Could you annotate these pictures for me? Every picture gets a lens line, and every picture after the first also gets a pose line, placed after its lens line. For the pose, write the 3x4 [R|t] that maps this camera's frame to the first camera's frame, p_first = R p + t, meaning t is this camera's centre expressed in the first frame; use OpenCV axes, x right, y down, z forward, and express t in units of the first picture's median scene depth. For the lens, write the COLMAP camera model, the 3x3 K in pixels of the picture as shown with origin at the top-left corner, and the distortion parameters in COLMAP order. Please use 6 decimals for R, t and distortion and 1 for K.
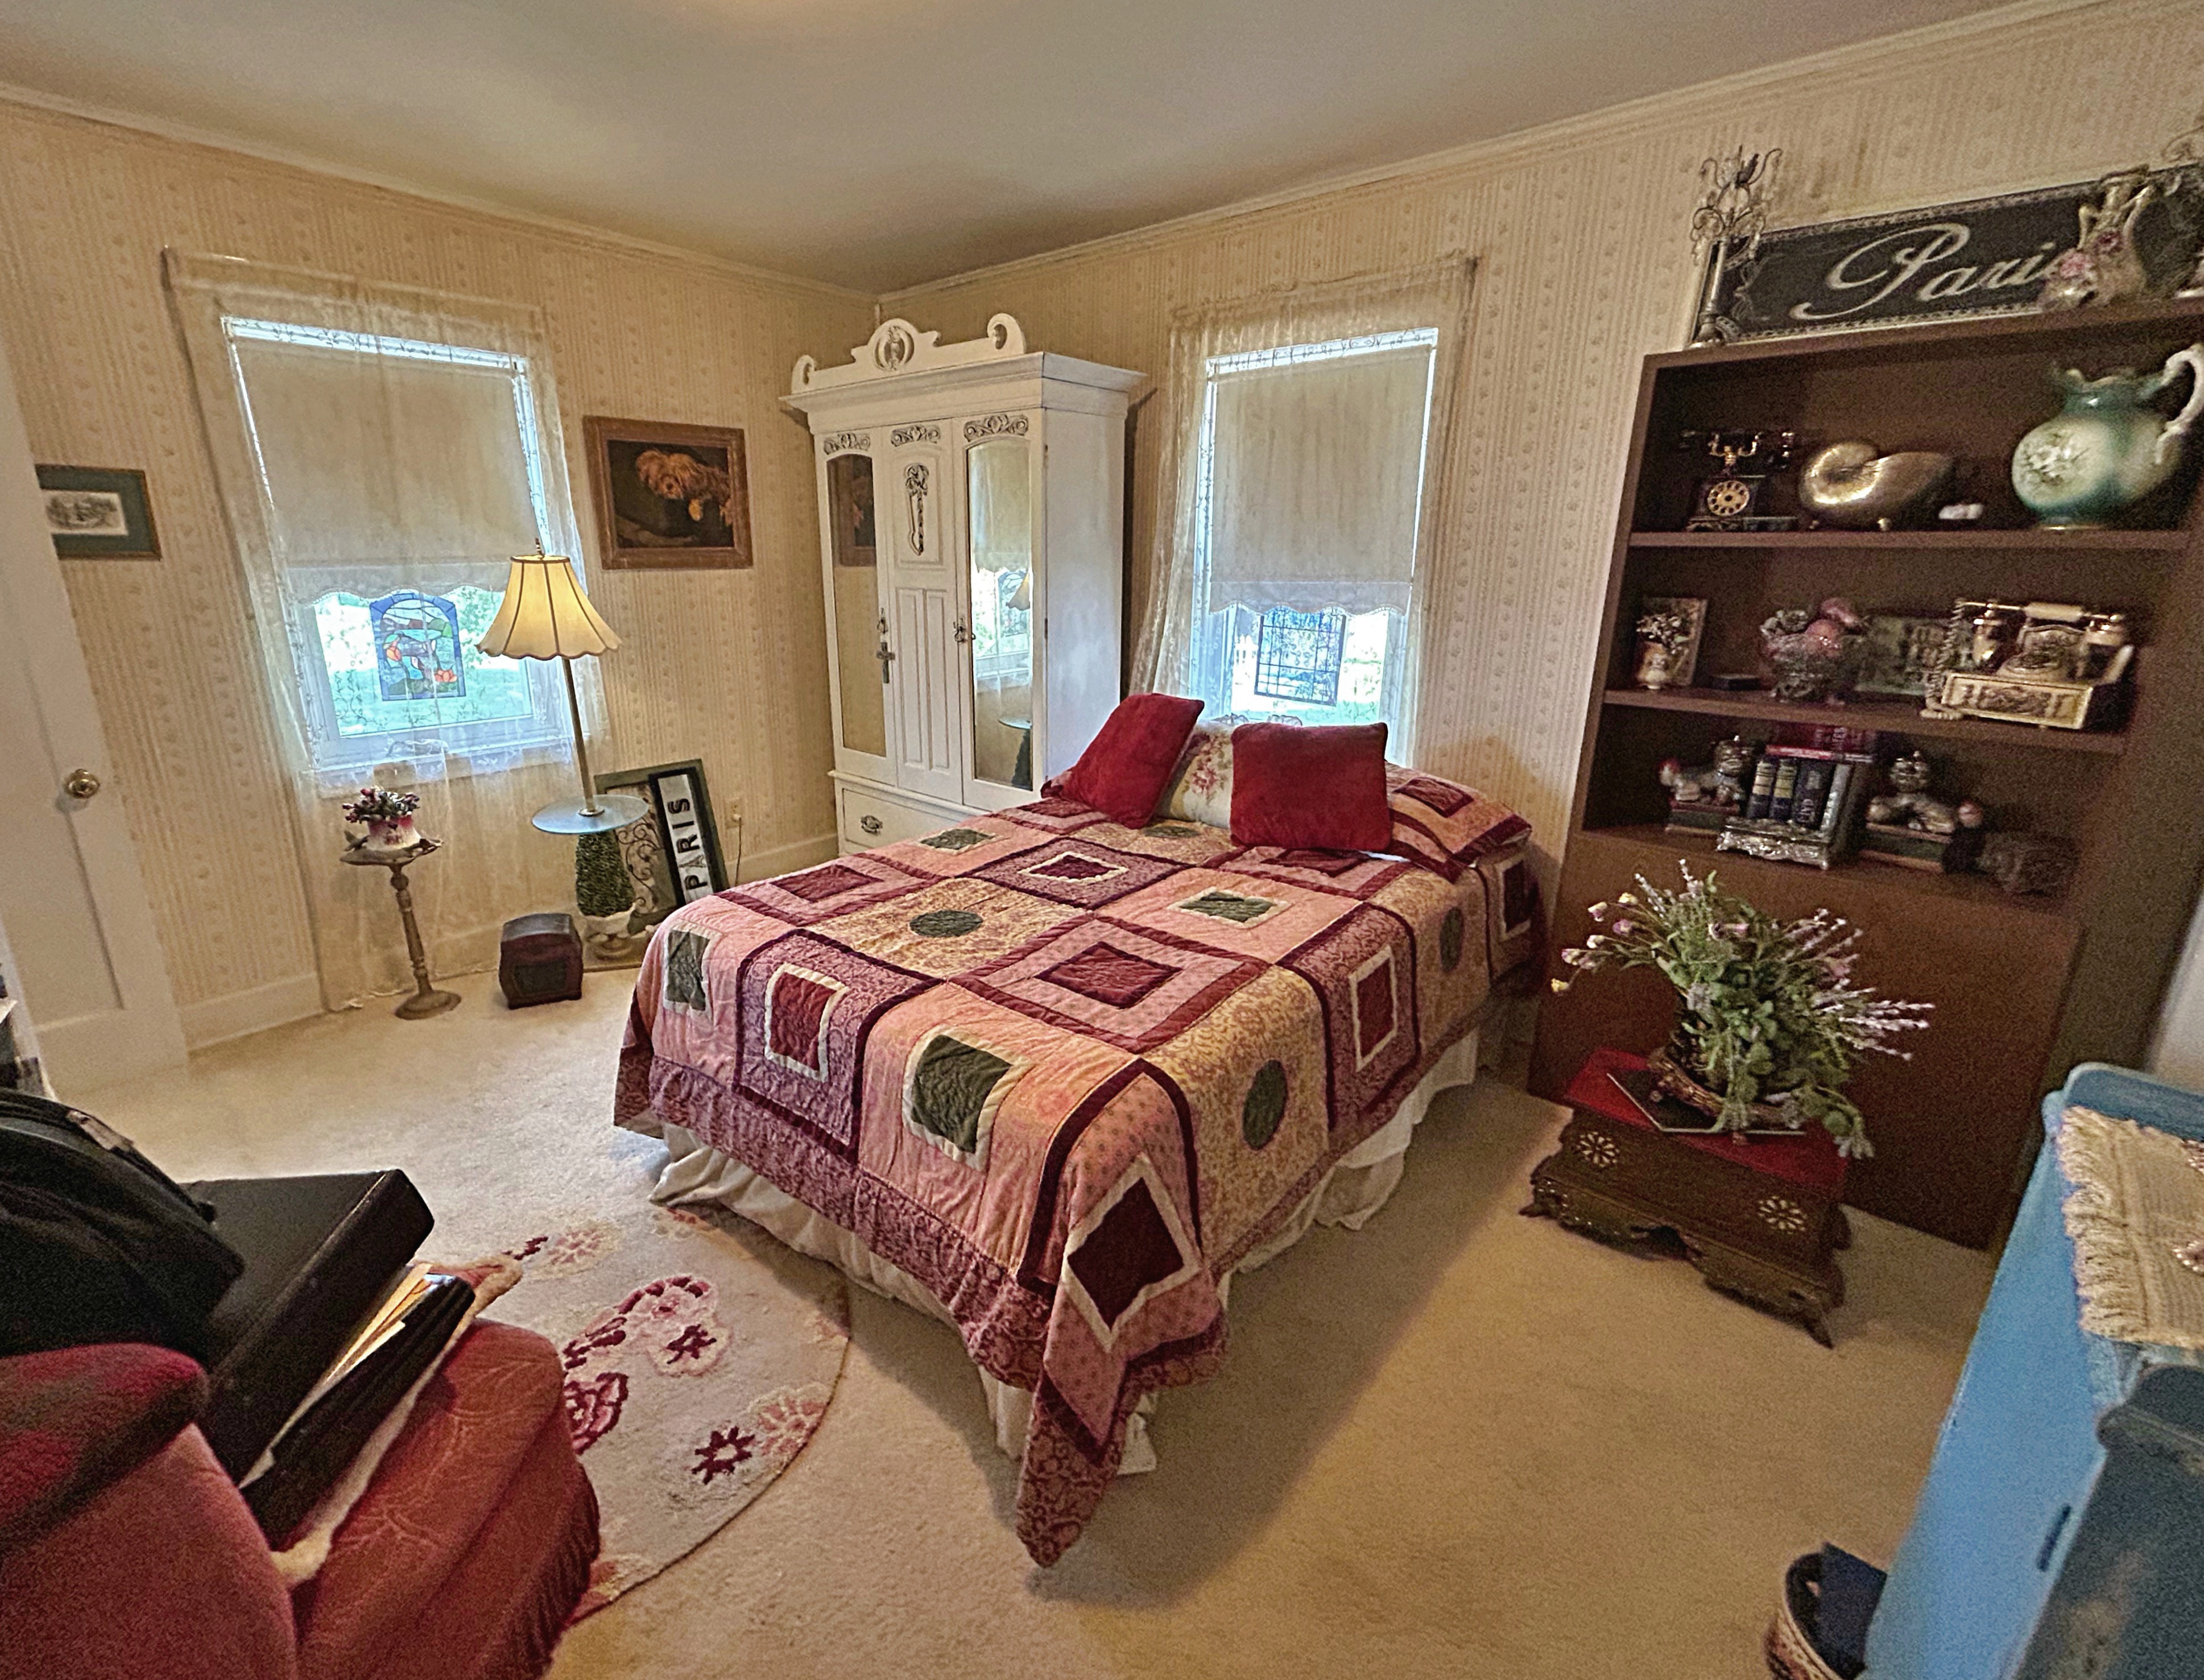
lens RADIAL K [[960.5, 0, 1024.2], [0, 960.5, 822.1], [0, 0, 1]] dist [-0.000736, 0.000802]
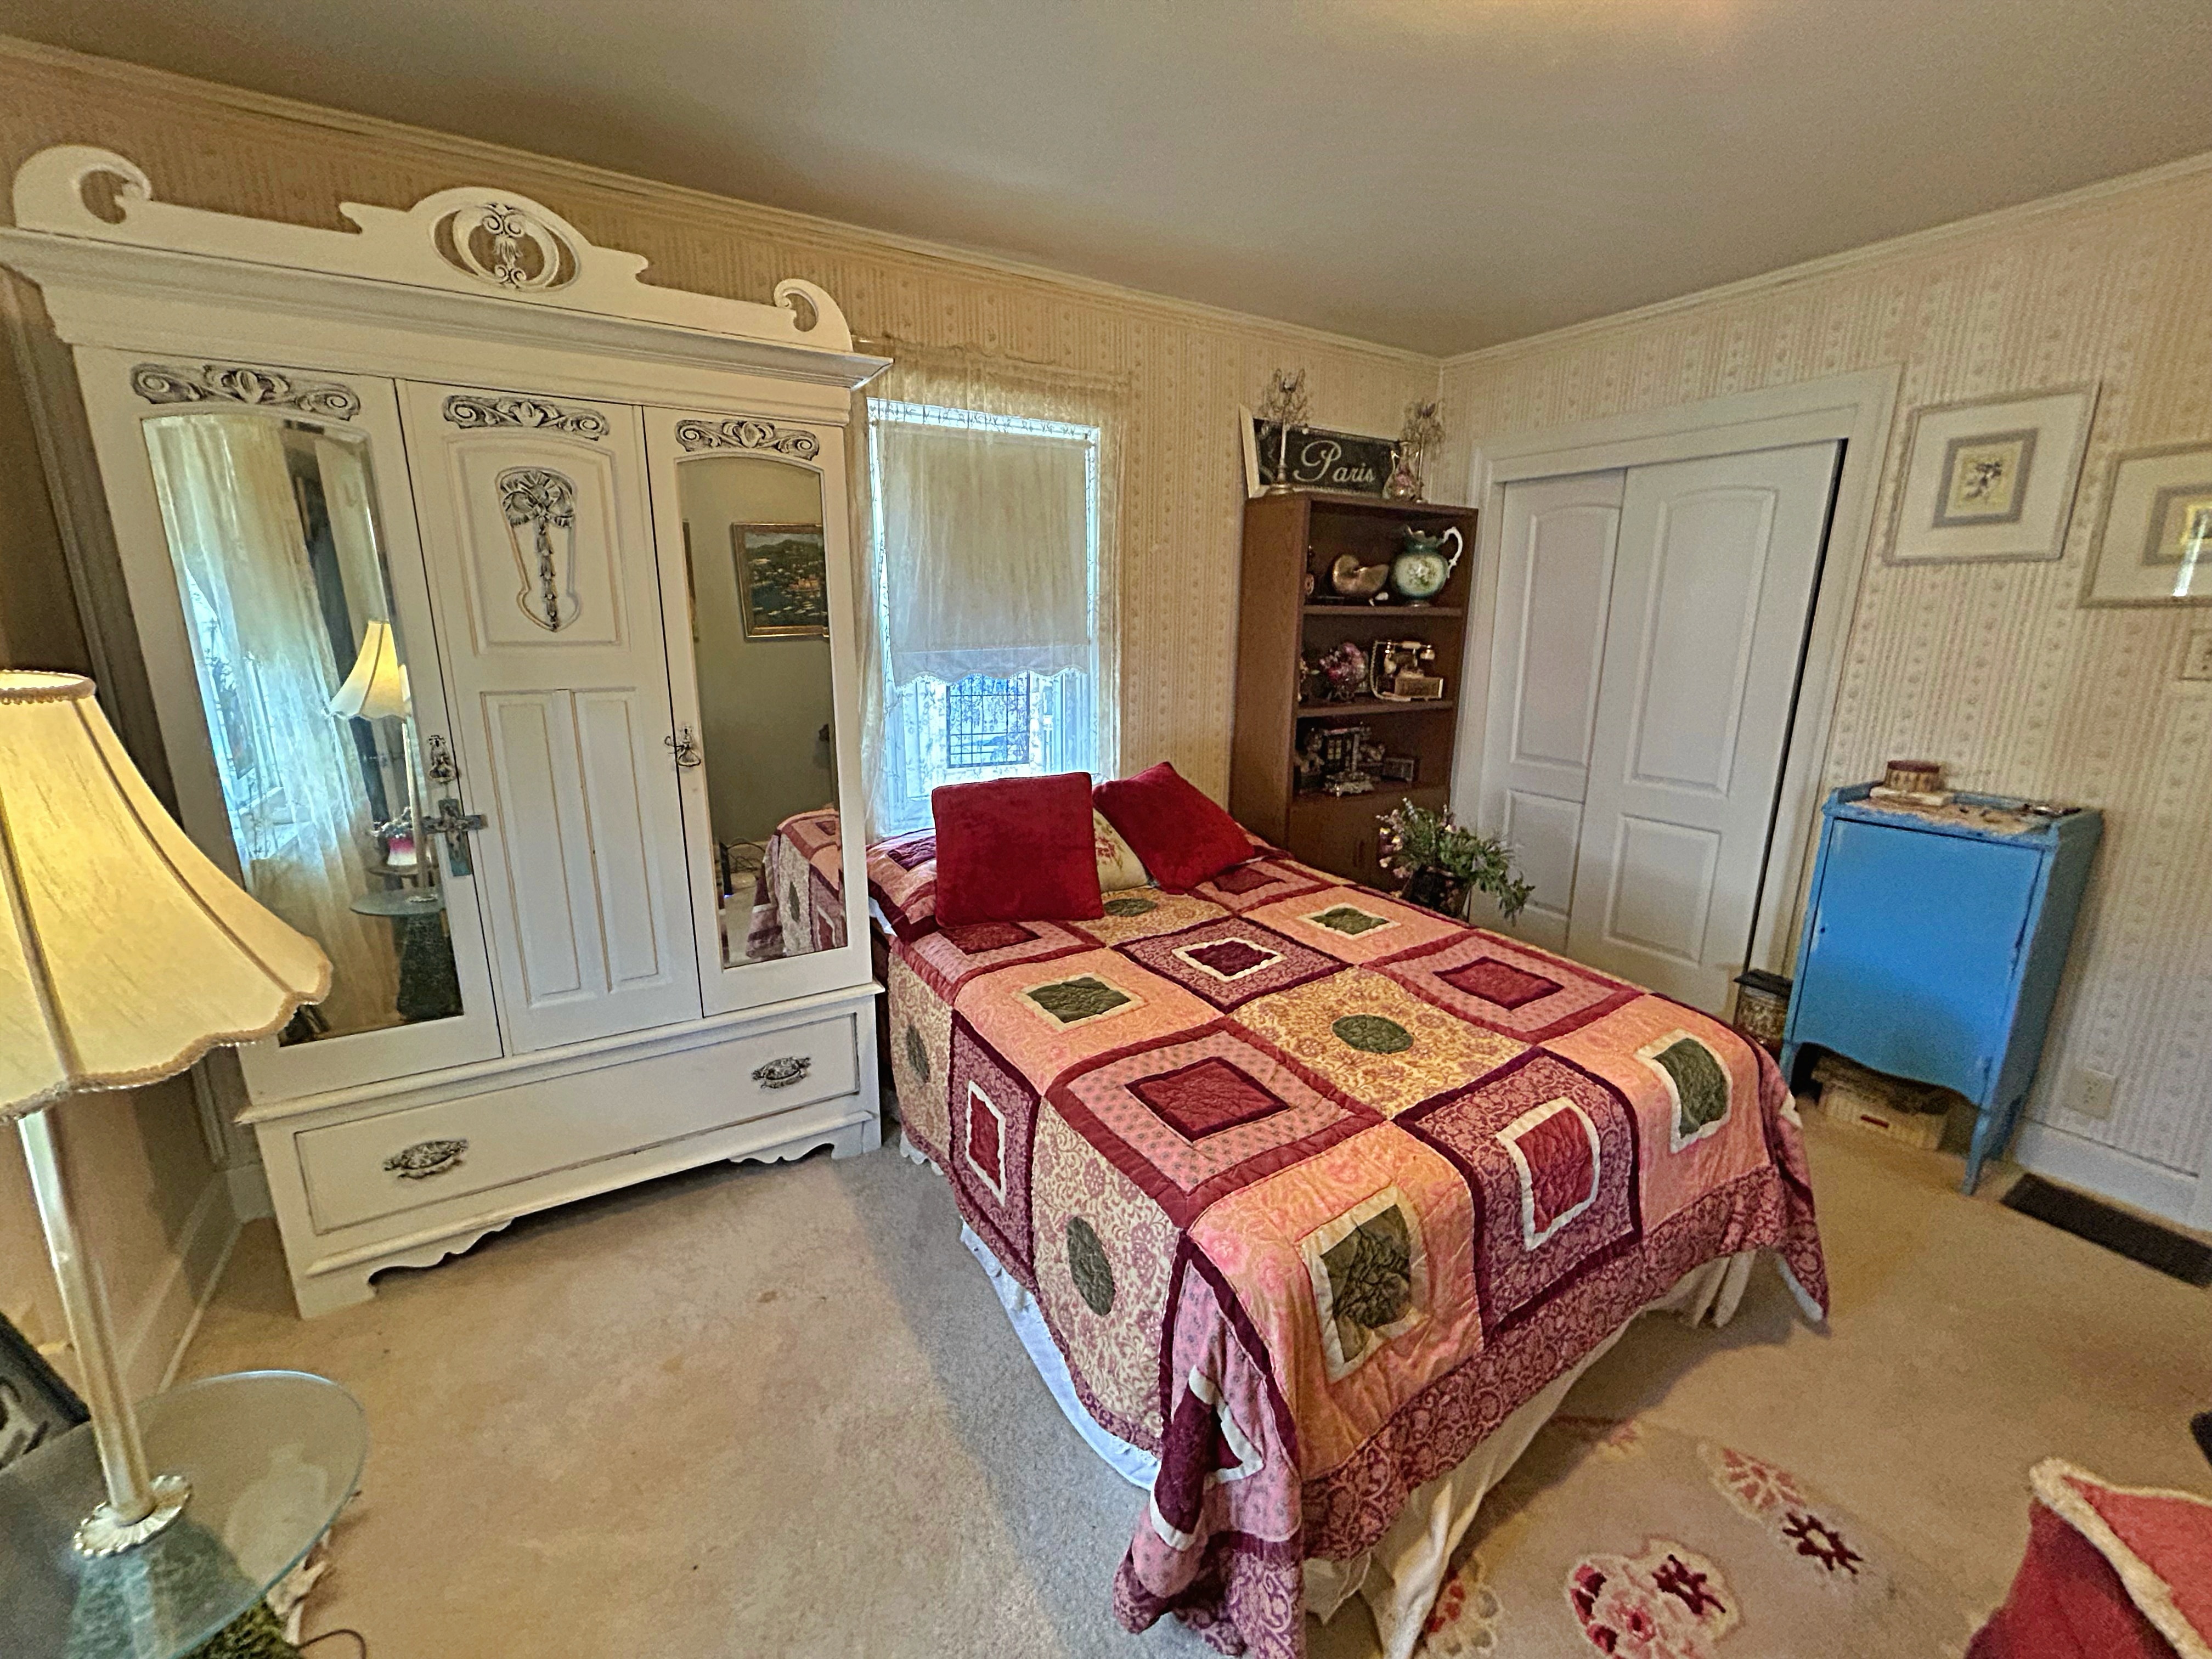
lens RADIAL K [[917.3, 0, 1107.8], [0, 917.3, 829.7], [0, 0, 1]] dist [-0.001517, 0.000303]
pose [[0.270576, -0.226832, 0.935594, -0.830206], [0.261833, 0.952549, 0.155220, -0.251514], [-0.926408, 0.202971, 0.317129, 0.838546]]
